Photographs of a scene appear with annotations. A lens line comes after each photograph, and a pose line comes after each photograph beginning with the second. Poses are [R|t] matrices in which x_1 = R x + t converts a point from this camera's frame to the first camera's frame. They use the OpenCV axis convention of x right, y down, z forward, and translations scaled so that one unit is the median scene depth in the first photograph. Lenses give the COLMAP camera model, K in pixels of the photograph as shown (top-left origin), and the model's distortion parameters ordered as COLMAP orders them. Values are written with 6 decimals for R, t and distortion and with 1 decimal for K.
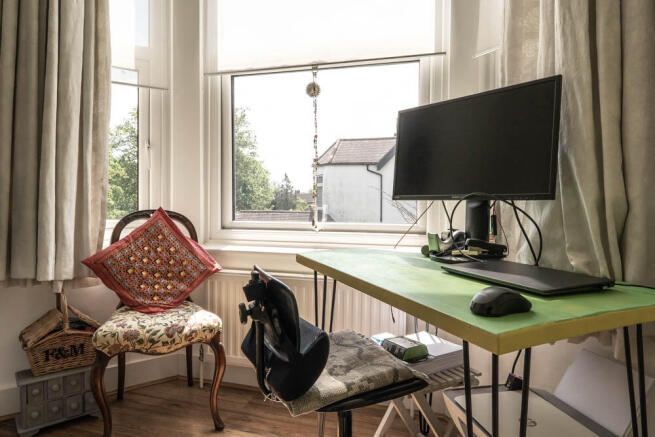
lens RADIAL K [[420.4, 0, 327.5], [0, 420.4, 218.5], [0, 0, 1]] dist [-0.004684, -0.001367]
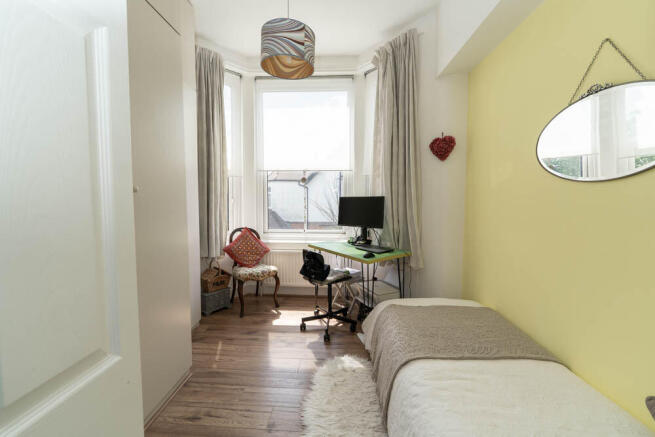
lens RADIAL K [[272.2, 0, 327.5], [0, 272.2, 218.5], [0, 0, 1]] dist [0.000141, 0.000003]
pose [[0.976644, -0.020254, 0.213905, -0.409821], [0.014092, 0.999442, 0.030290, -0.185541], [-0.214399, -0.026568, 0.976385, -1.113363]]
